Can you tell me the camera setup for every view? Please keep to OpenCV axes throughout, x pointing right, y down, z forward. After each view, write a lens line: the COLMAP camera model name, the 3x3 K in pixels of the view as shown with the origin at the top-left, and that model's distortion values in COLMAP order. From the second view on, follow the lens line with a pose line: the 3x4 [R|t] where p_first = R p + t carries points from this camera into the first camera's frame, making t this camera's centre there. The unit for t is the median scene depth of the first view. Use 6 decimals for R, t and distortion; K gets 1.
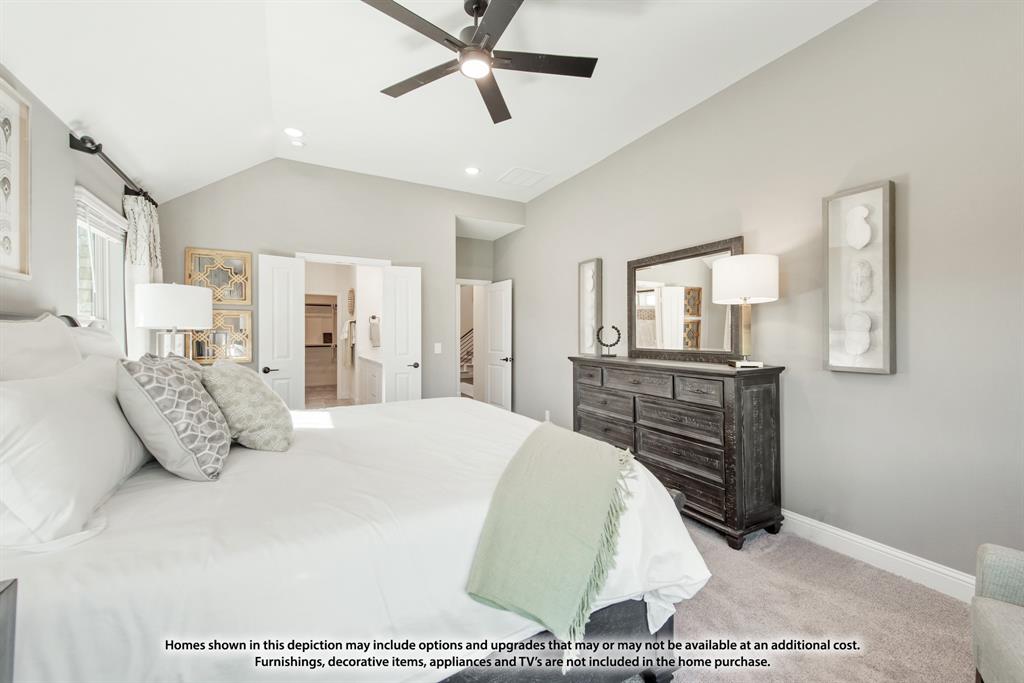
lens RADIAL K [[404.5, 0, 512.0], [0, 404.5, 341.5], [0, 0, 1]] dist [0.001096, -0.000116]
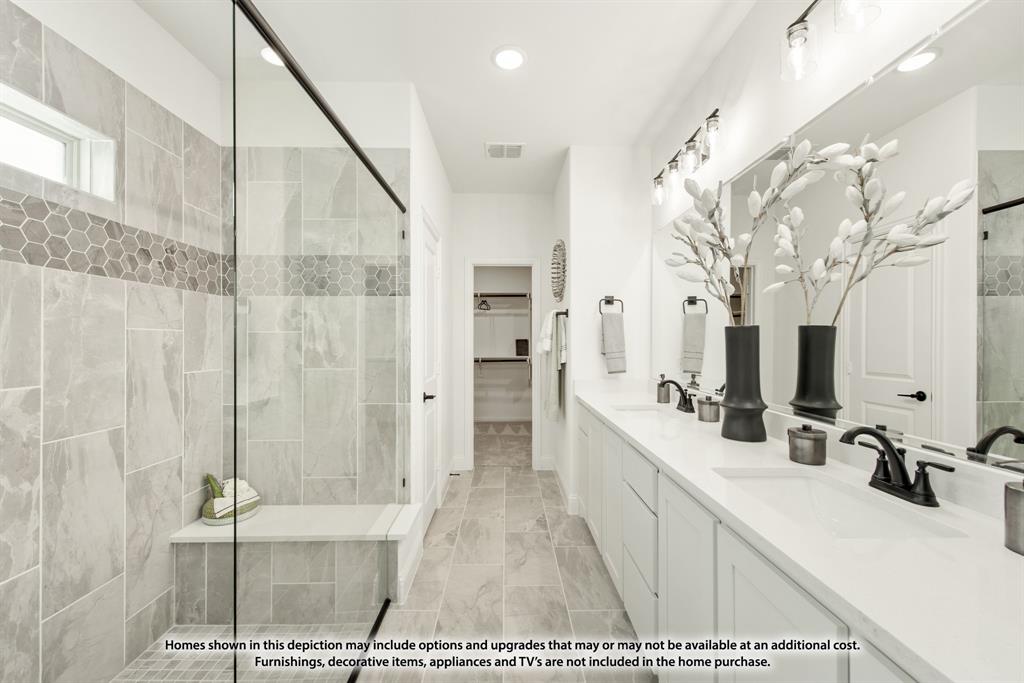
lens RADIAL K [[404.5, 0, 512.0], [0, 404.5, 341.5], [0, 0, 1]] dist [0.001096, -0.000116]
pose [[0.884577, -0.004082, -0.466377, -0.228191], [-0.003027, 0.999890, -0.014493, -0.011011], [0.466385, 0.014231, 0.884467, 0.565830]]
